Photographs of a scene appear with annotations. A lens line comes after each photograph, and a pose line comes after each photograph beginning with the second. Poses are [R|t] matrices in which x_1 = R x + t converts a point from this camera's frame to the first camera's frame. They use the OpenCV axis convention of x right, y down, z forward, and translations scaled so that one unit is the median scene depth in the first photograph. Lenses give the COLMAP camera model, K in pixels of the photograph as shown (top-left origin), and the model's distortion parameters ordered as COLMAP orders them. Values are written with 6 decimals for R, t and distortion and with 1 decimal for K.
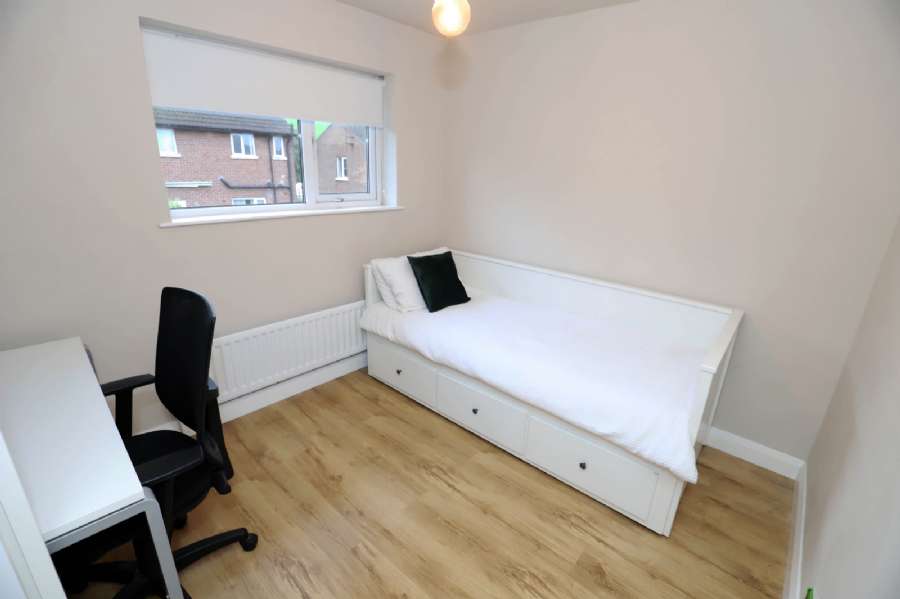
lens RADIAL K [[407.2, 0, 451.0], [0, 407.2, 301.6], [0, 0, 1]] dist [-0.028170, 0.003802]
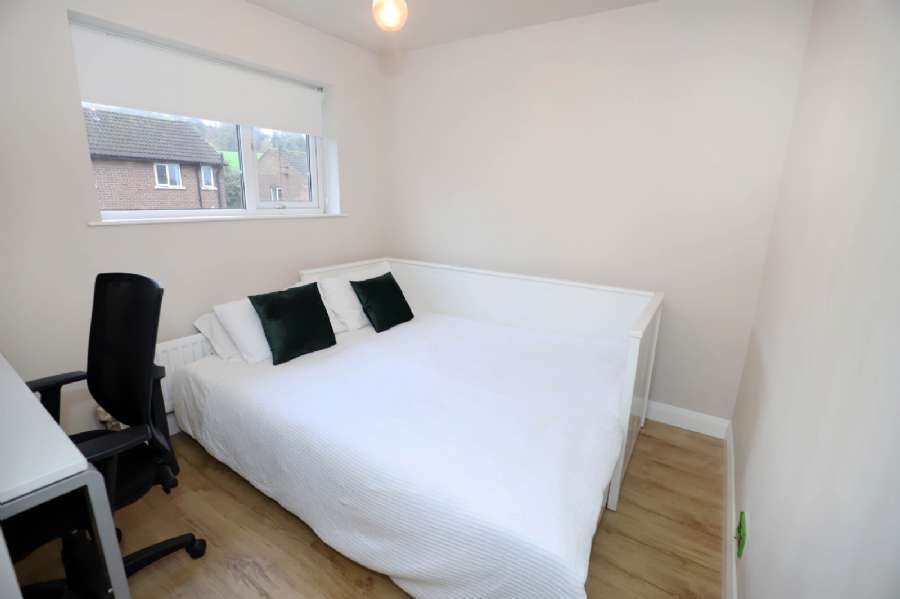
lens RADIAL K [[407.2, 0, 450.0], [0, 407.2, 297.8], [0, 0, 1]] dist [-0.028170, 0.003802]
pose [[0.989409, -0.049625, 0.136406, -0.018058], [0.059658, 0.995728, -0.070472, 0.107456], [-0.132326, 0.077863, 0.988143, -0.031457]]
